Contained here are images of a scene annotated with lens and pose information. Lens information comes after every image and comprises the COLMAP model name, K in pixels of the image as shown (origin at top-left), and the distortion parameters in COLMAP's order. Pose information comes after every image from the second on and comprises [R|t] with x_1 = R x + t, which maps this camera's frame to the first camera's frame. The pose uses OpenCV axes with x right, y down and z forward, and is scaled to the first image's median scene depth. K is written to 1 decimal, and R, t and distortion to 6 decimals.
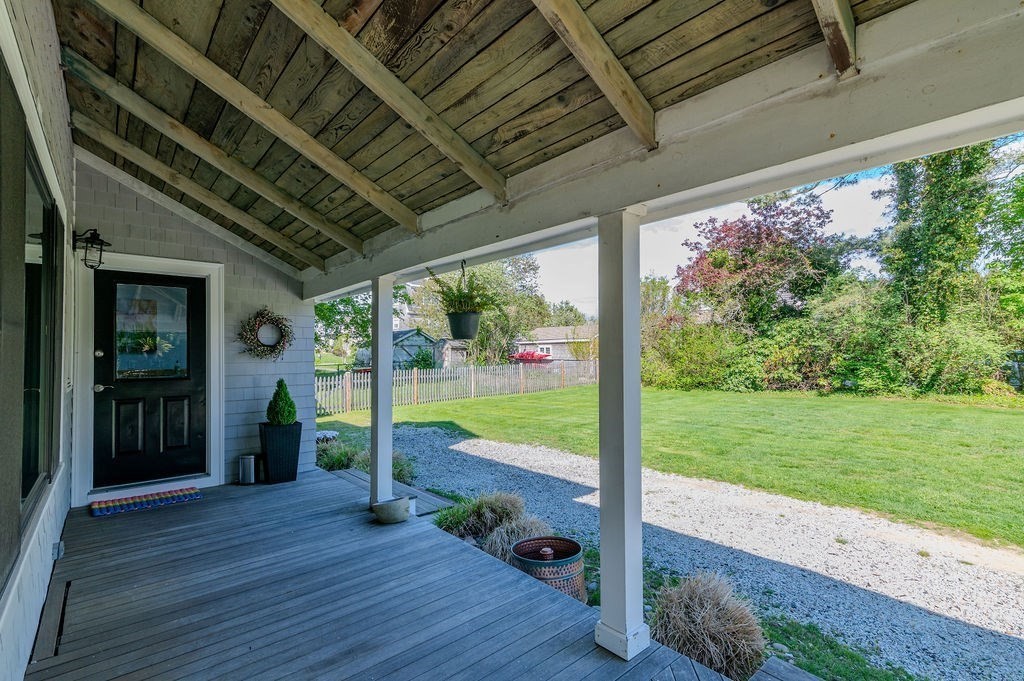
lens RADIAL K [[473.6, 0, 513.3], [0, 473.6, 340.1], [0, 0, 1]] dist [-0.000505, -0.000092]
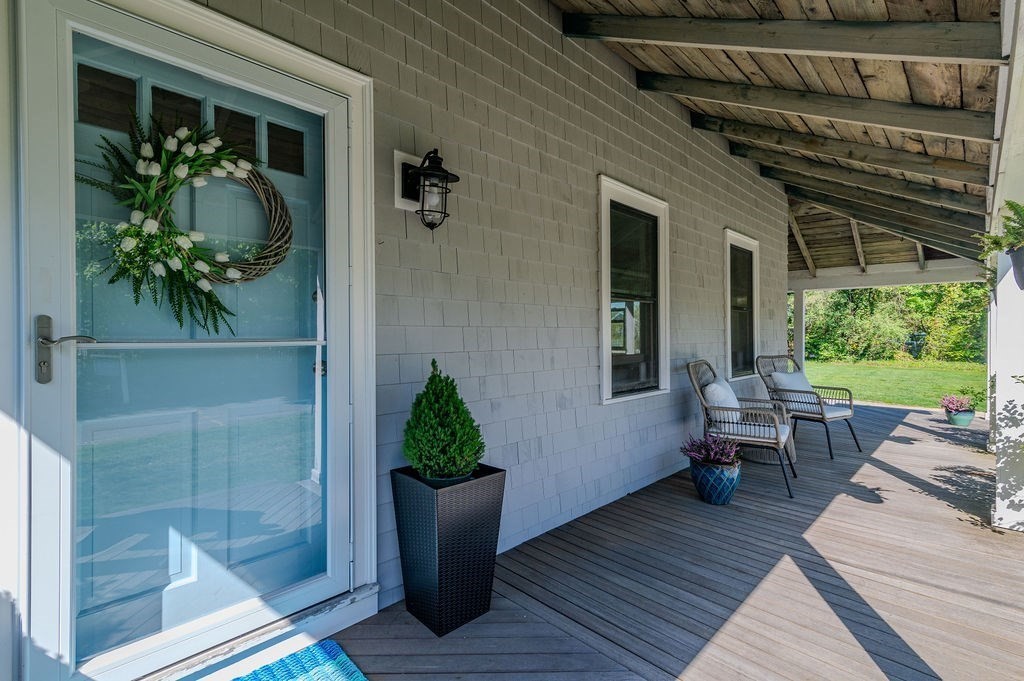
lens RADIAL K [[473.6, 0, 509.7], [0, 473.6, 335.9], [0, 0, 1]] dist [-0.000505, -0.000092]
pose [[0.995803, 0.003137, 0.091466, -0.420521], [-0.005324, 0.999705, 0.023676, 0.002943], [-0.091364, -0.024064, 0.995527, -0.442699]]
